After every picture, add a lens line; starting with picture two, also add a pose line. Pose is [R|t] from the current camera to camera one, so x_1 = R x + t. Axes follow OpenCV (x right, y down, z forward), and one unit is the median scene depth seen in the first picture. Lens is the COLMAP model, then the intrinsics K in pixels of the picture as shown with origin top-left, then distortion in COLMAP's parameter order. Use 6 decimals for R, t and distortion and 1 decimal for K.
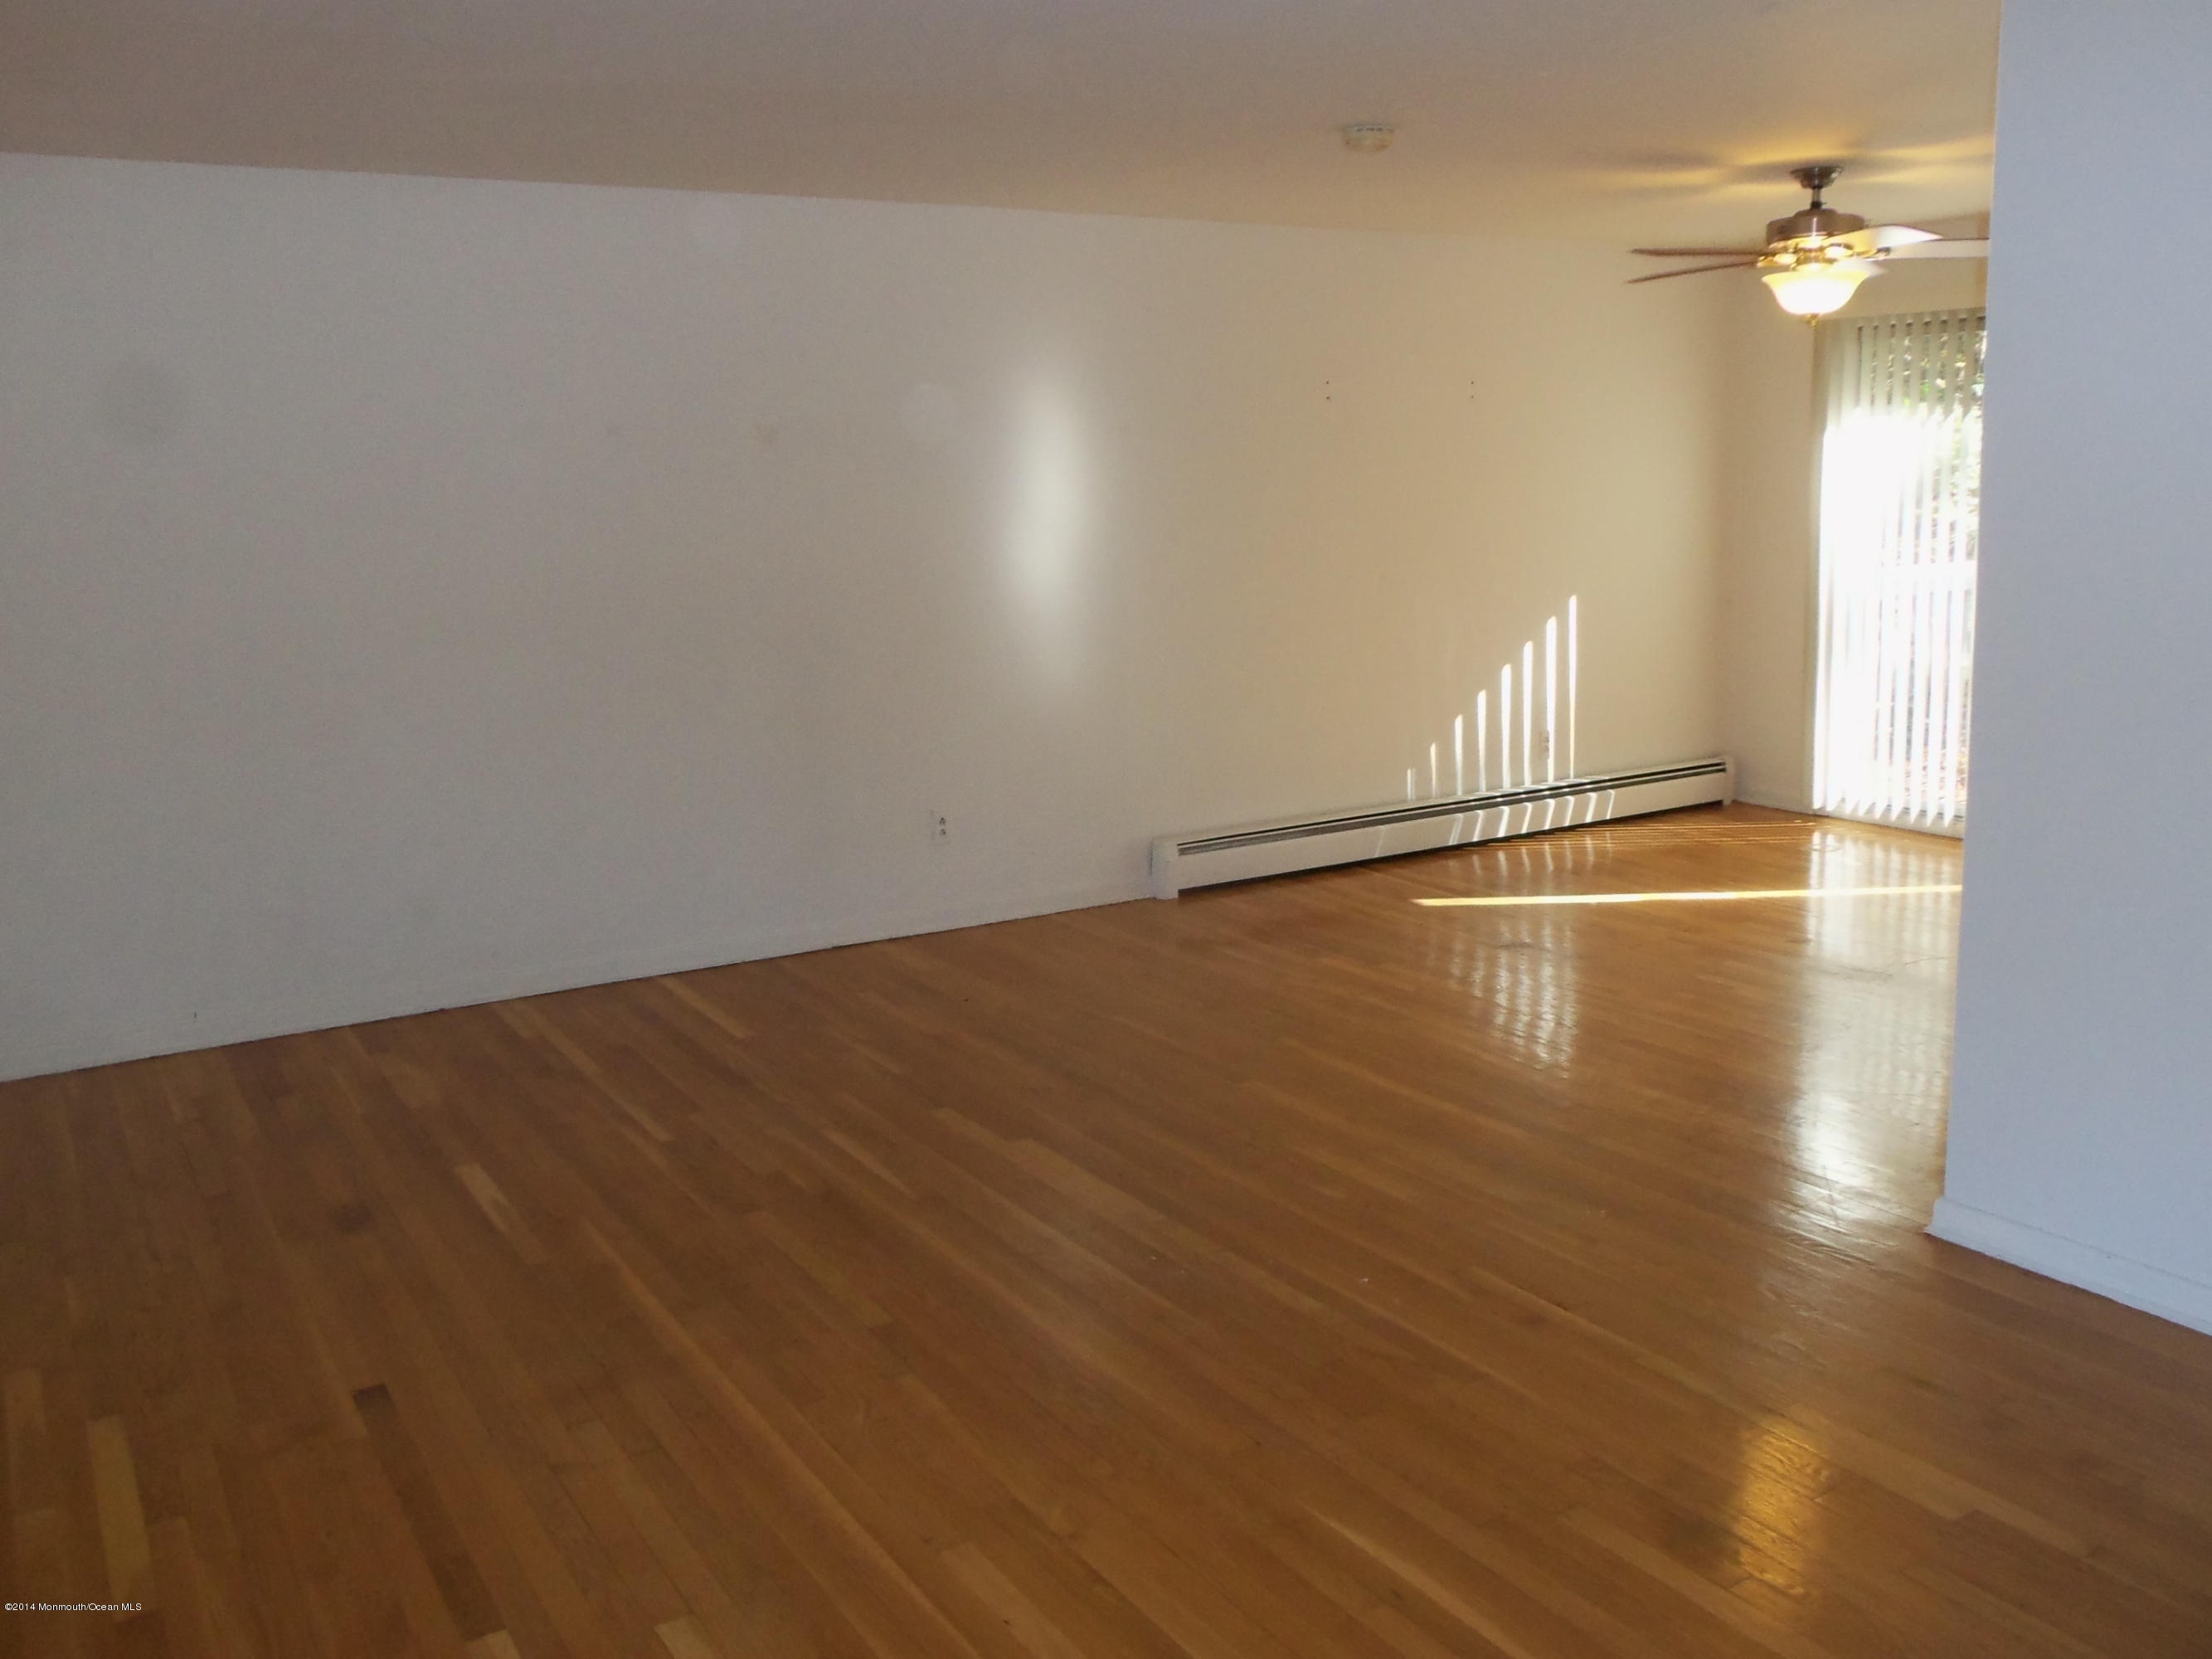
lens RADIAL K [[1886.2, 0, 1105.2], [0, 1886.2, 819.8], [0, 0, 1]] dist [-0.024262, 0.021186]
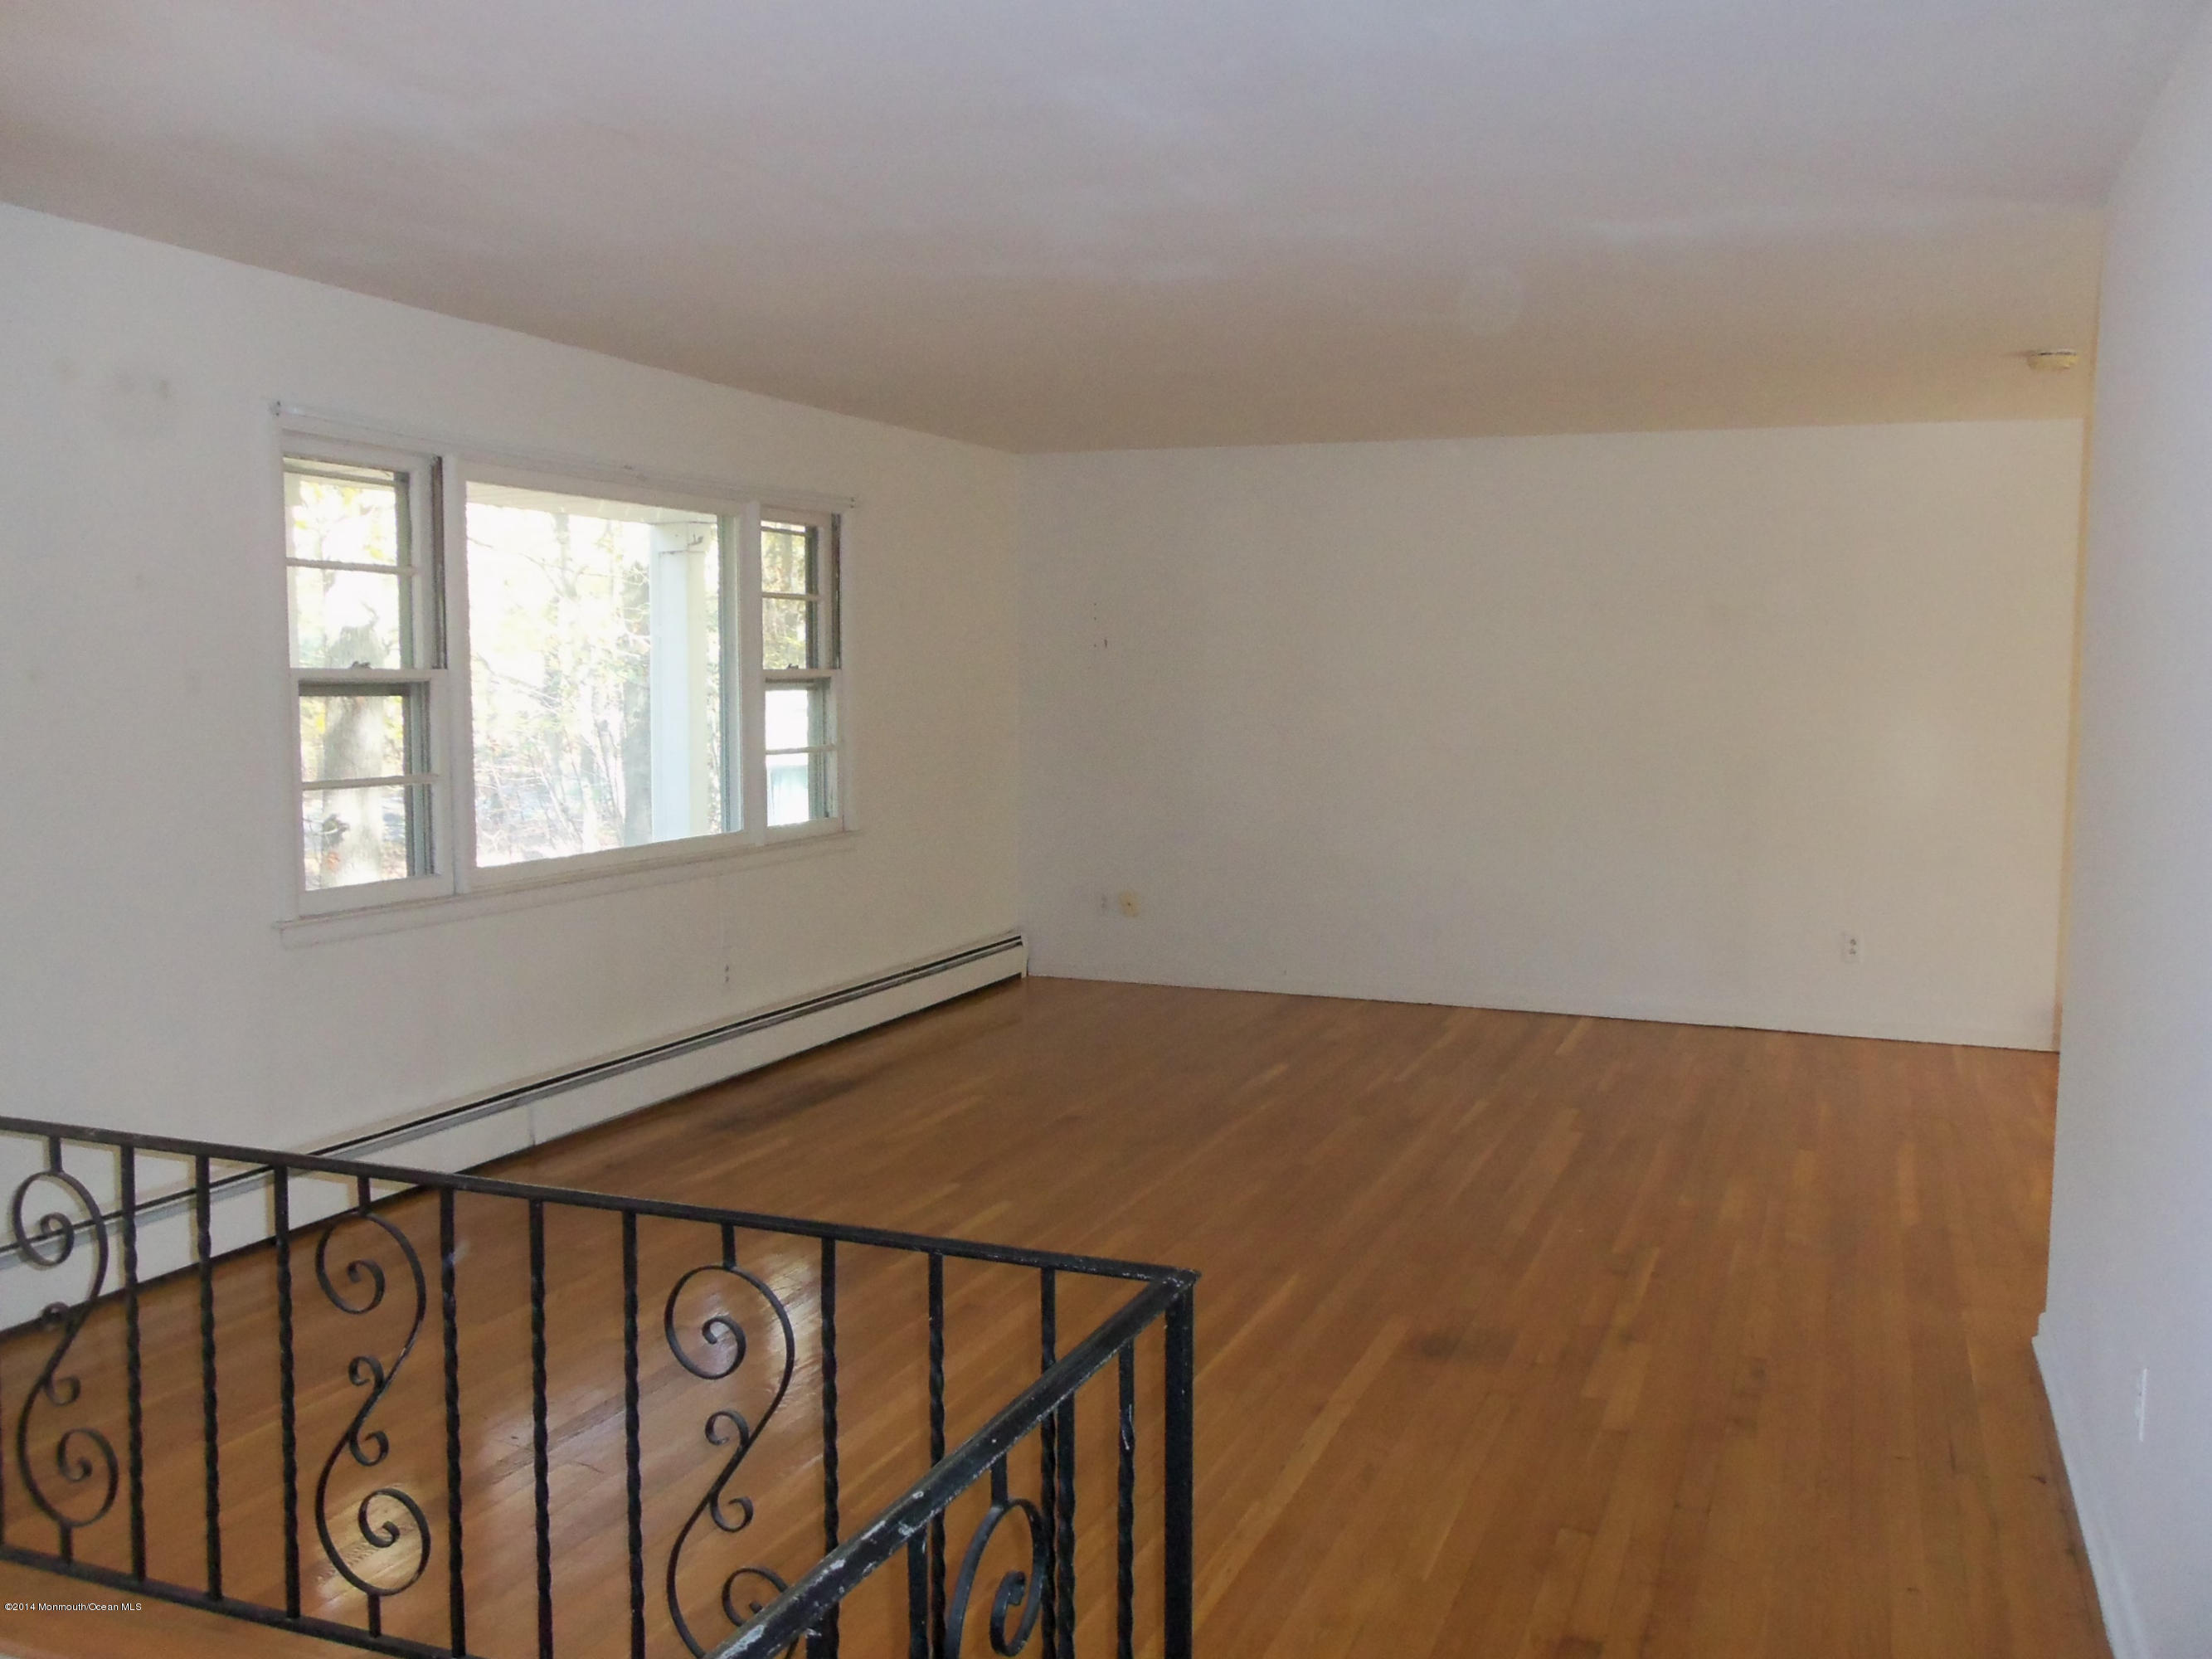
lens RADIAL K [[1886.2, 0, 1105.2], [0, 1886.2, 819.8], [0, 0, 1]] dist [-0.024262, 0.021186]
pose [[0.597187, 0.095004, -0.796456, 0.921950], [-0.163975, 0.986450, -0.005282, 0.013657], [0.785162, 0.133753, 0.604674, -0.122951]]
